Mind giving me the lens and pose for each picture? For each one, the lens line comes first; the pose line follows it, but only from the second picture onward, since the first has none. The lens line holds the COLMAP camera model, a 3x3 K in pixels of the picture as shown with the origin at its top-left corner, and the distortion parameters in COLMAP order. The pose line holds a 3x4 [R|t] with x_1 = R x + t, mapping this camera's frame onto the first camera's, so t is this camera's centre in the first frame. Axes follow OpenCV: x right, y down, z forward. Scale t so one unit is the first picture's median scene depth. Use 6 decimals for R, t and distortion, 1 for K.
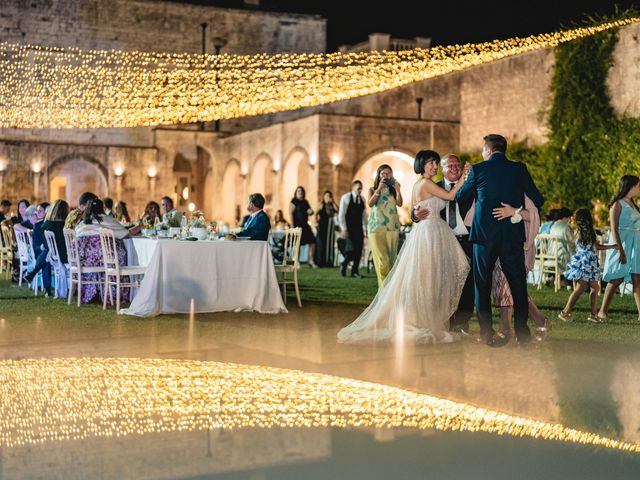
lens RADIAL K [[829.9, 0, 320.0], [0, 829.9, 240.0], [0, 0, 1]] dist [0.009762, 0.040764]
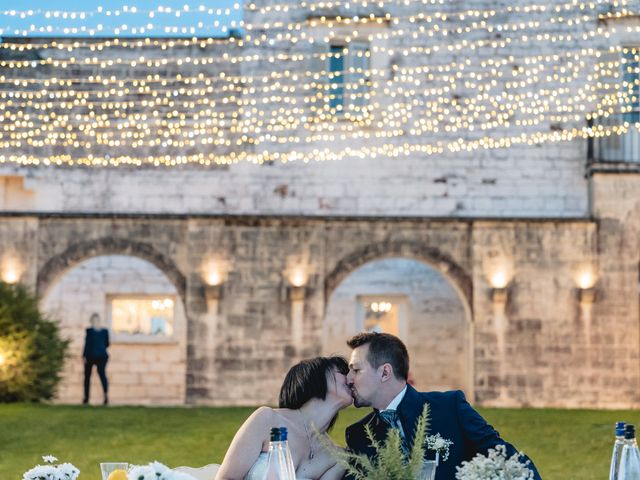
lens RADIAL K [[829.9, 0, 320.0], [0, 829.9, 240.0], [0, 0, 1]] dist [0.009762, 0.040764]
pose [[0.868416, -0.041718, -0.494077, -0.119353], [-0.015187, 0.993749, -0.110602, -0.056904], [0.495603, 0.103552, 0.862354, 0.615047]]
